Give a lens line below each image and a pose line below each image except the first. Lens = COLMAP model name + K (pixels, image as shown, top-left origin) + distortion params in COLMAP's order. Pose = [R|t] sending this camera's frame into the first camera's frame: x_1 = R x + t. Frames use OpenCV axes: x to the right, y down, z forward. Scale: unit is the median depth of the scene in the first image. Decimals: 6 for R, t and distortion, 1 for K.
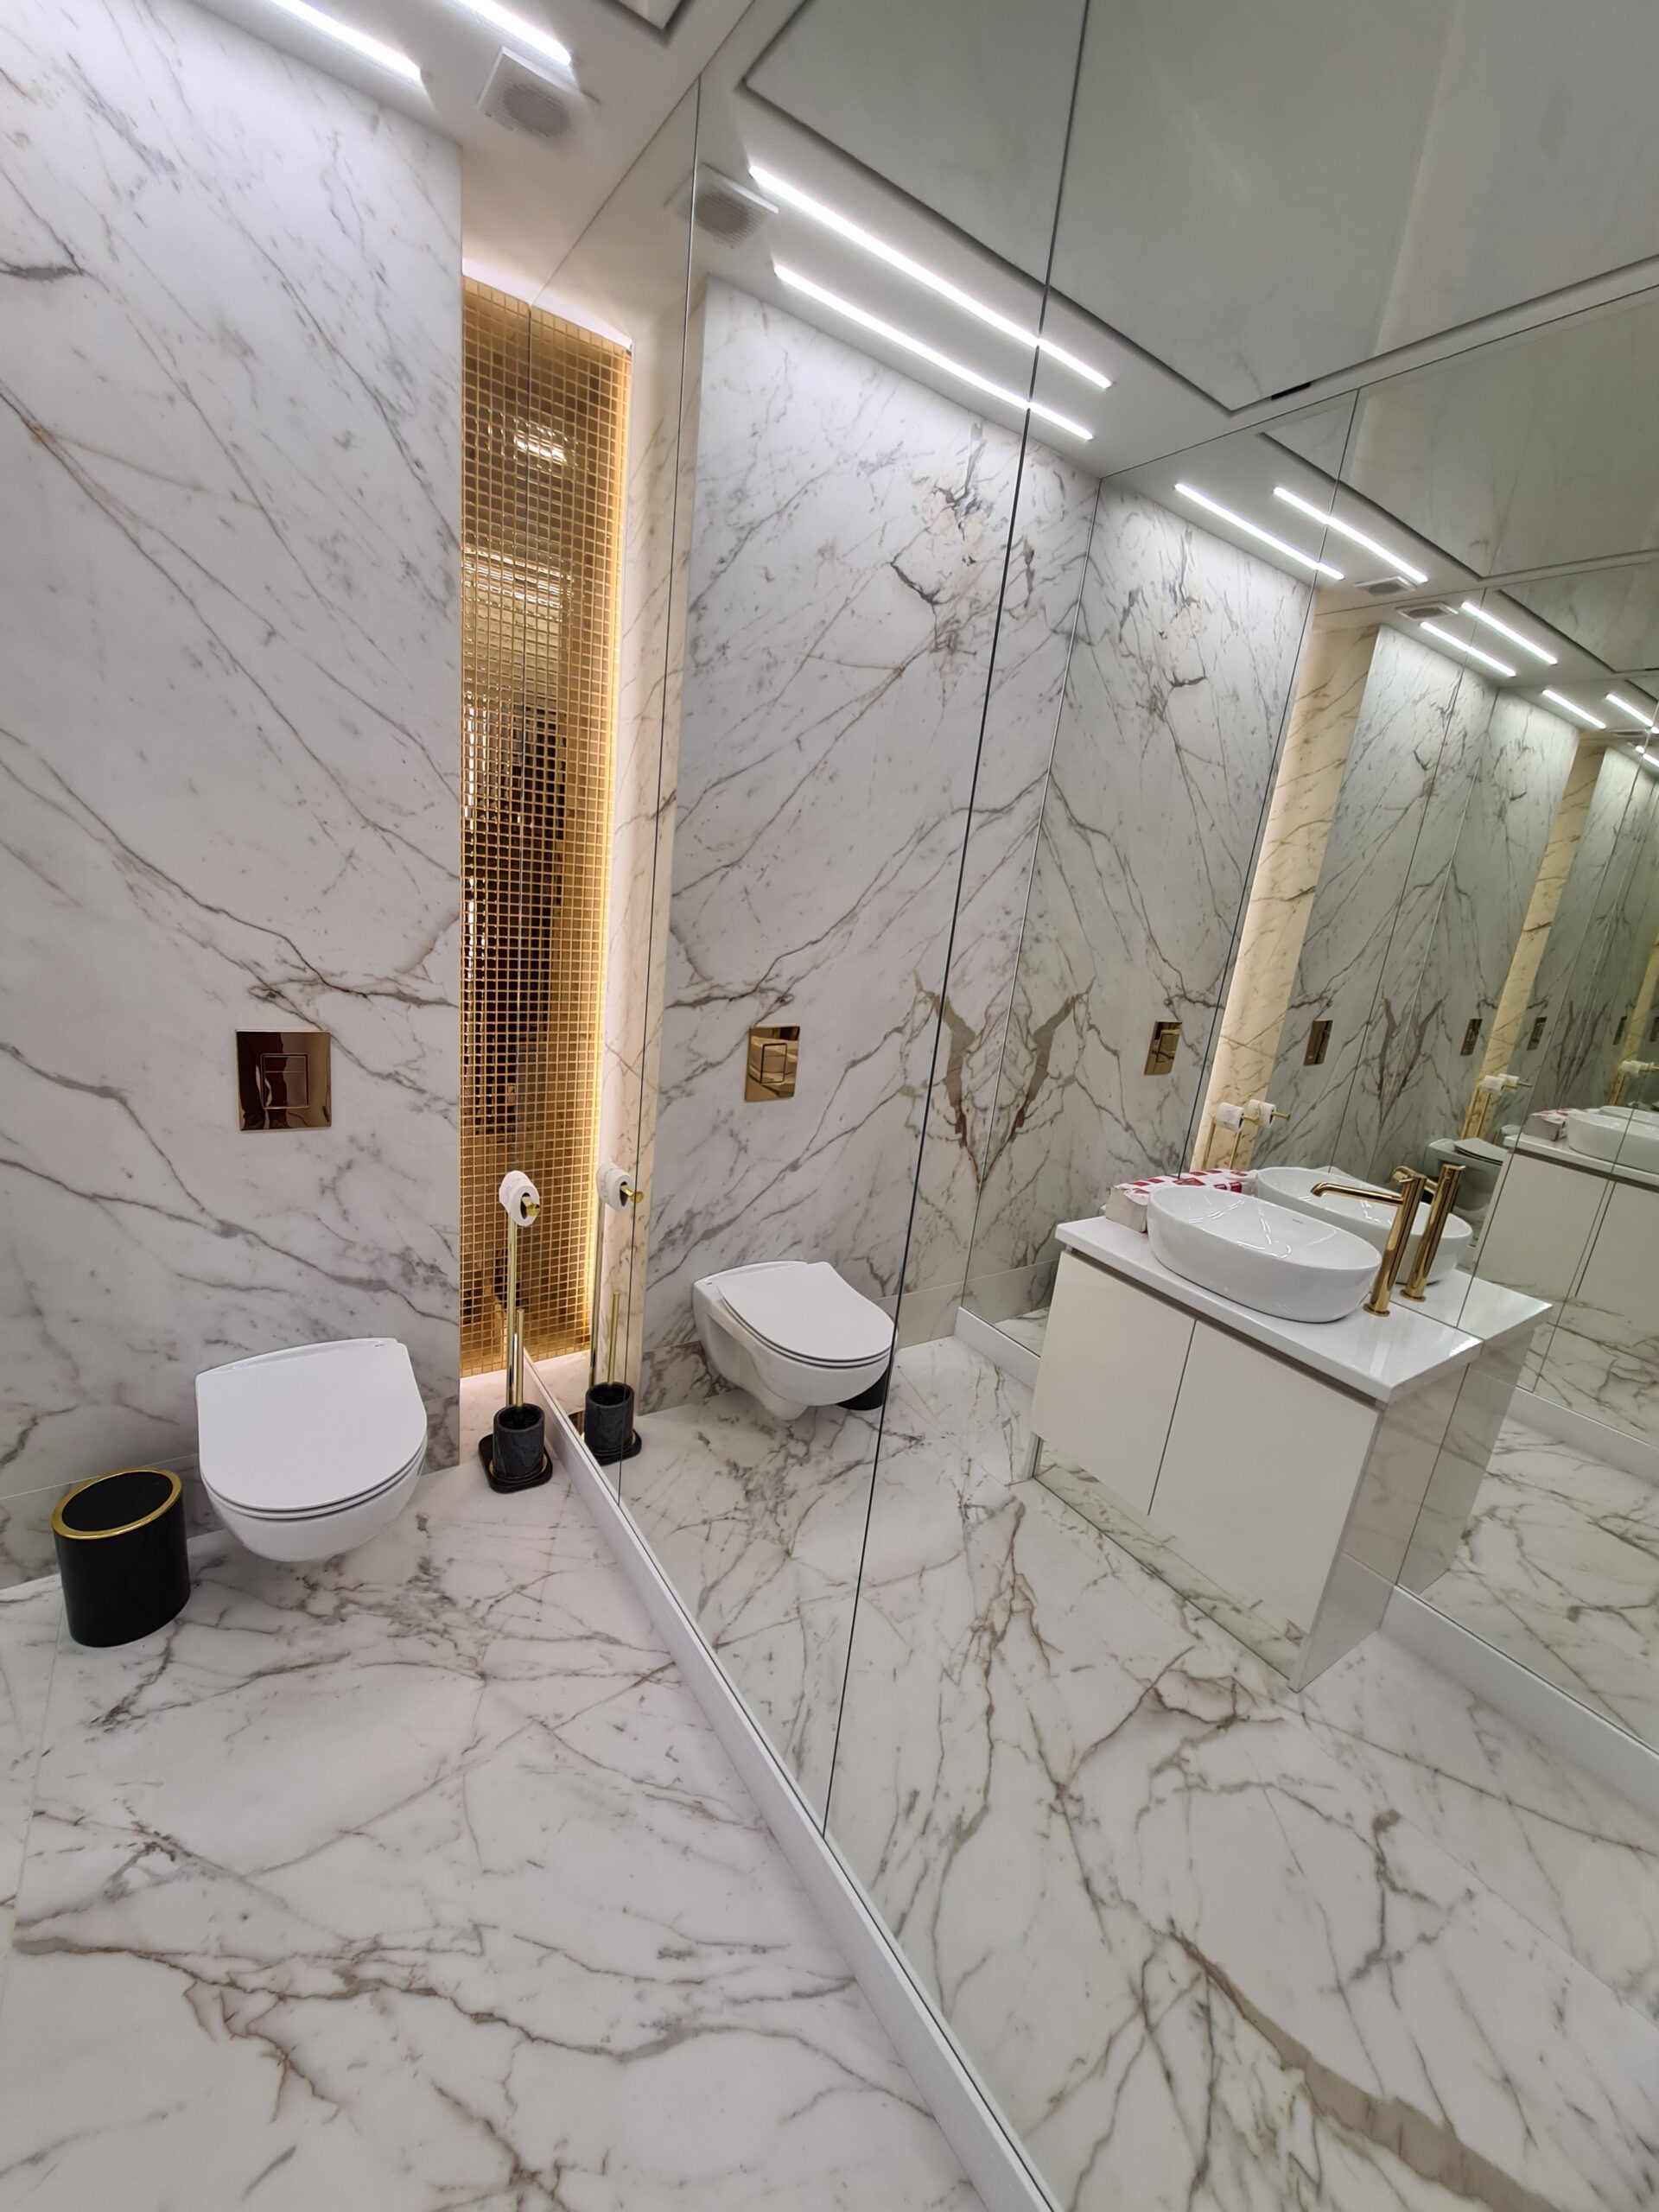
lens RADIAL K [[899.6, 0, 820.6], [0, 899.6, 1116.2], [0, 0, 1]] dist [0.000323, 0.000306]
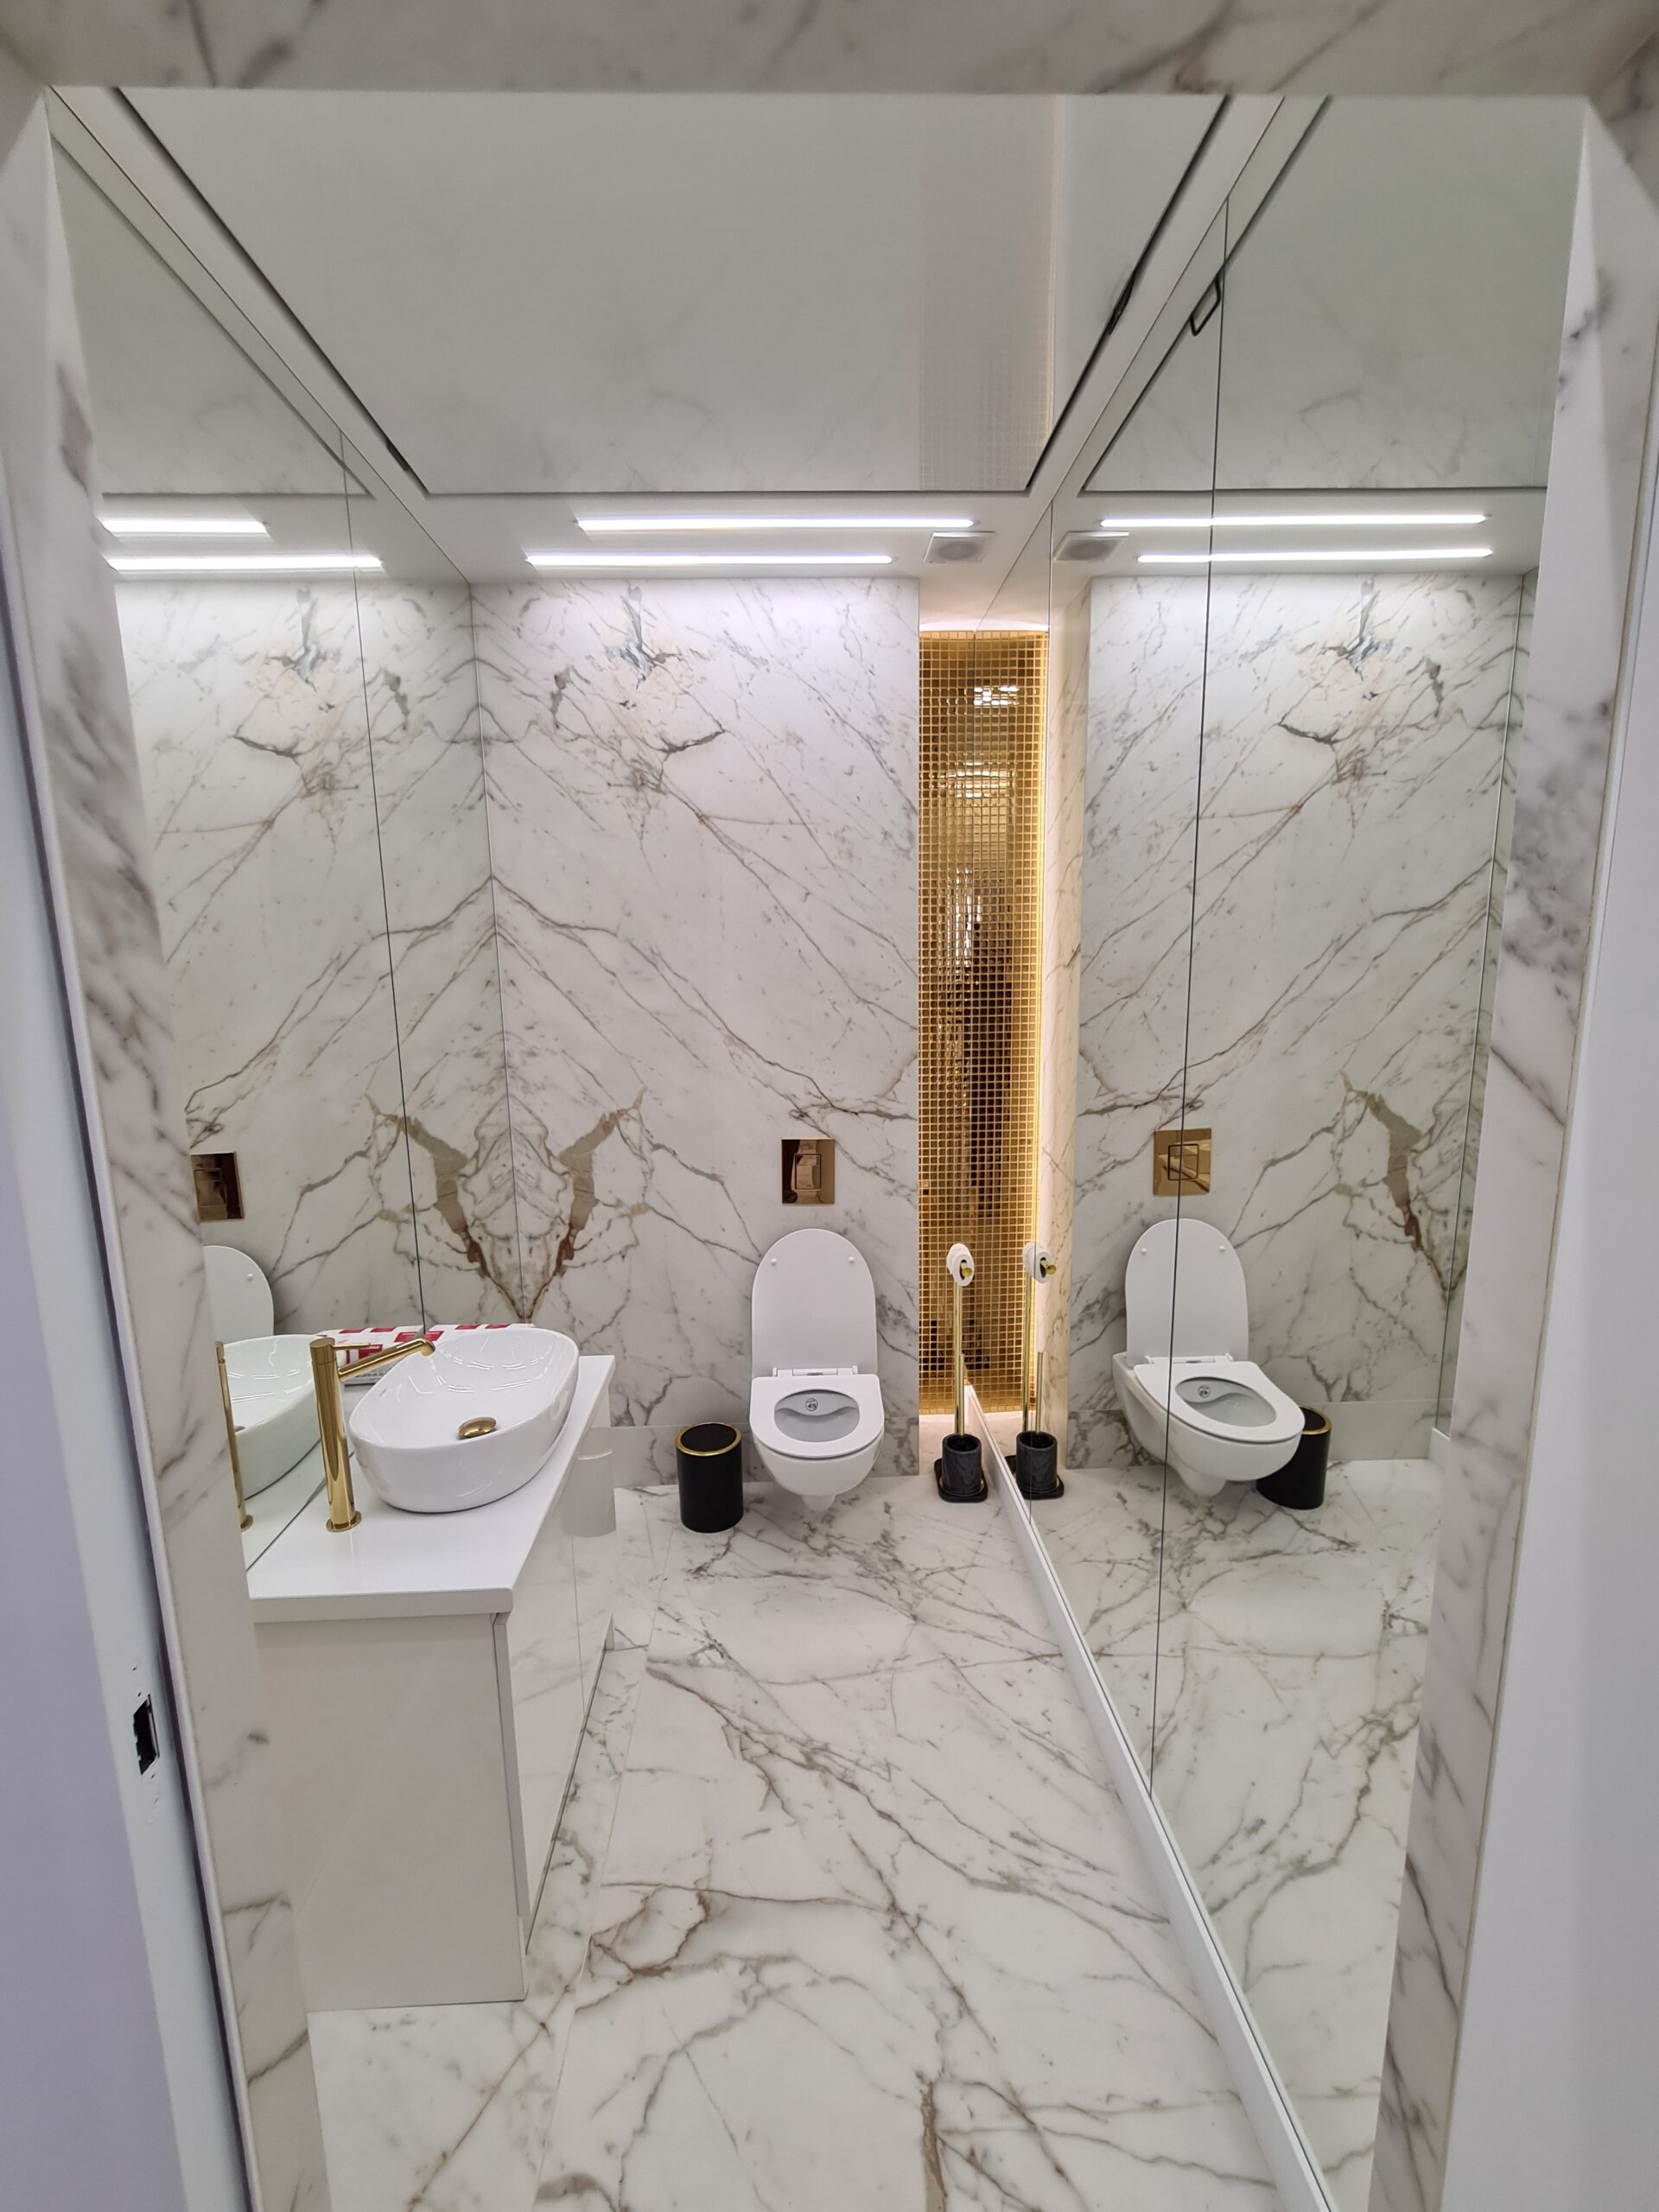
lens RADIAL K [[899.6, 0, 820.6], [0, 899.6, 1116.2], [0, 0, 1]] dist [0.000323, 0.000306]
pose [[0.843215, -0.035740, -0.536388, 0.216783], [-0.034400, 0.992155, -0.120187, 0.045209], [0.536475, 0.119795, 0.835370, -0.240535]]
